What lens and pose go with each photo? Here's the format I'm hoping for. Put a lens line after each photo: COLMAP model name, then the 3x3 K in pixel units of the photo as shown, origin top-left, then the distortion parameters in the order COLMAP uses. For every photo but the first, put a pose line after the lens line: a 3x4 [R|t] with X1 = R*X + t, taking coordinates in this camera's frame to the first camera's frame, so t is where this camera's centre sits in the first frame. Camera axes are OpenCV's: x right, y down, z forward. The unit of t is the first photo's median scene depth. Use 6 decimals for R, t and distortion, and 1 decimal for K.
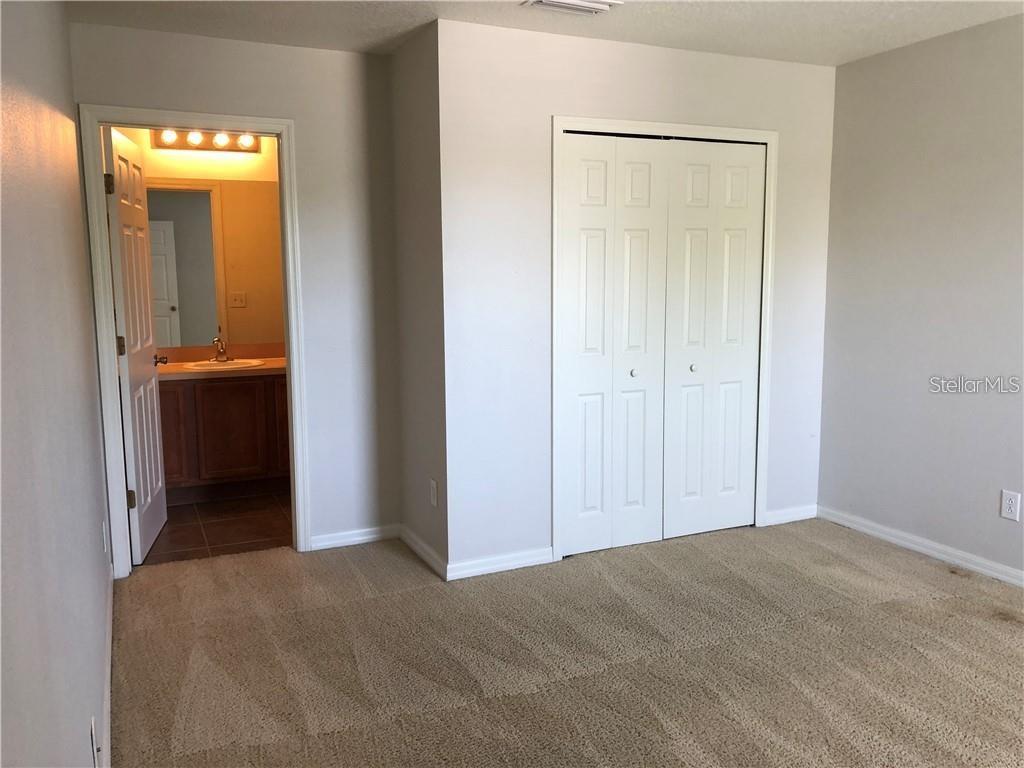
lens RADIAL K [[836.8, 0, 520.0], [0, 836.8, 380.9], [0, 0, 1]] dist [0.035043, -0.032727]
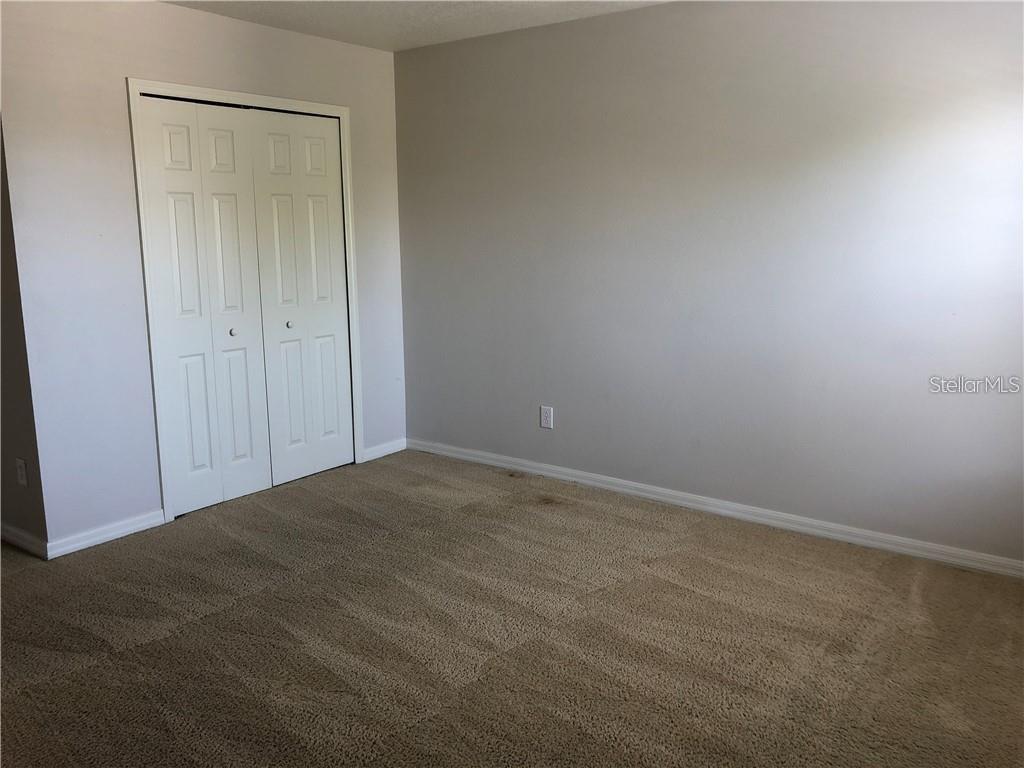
lens RADIAL K [[836.8, 0, 513.1], [0, 836.8, 379.1], [0, 0, 1]] dist [0.035043, -0.032727]
pose [[0.885729, -0.083630, 0.456608, -0.042201], [0.062647, 0.996174, 0.060932, 0.007381], [-0.459957, -0.025364, 0.887579, -0.104210]]
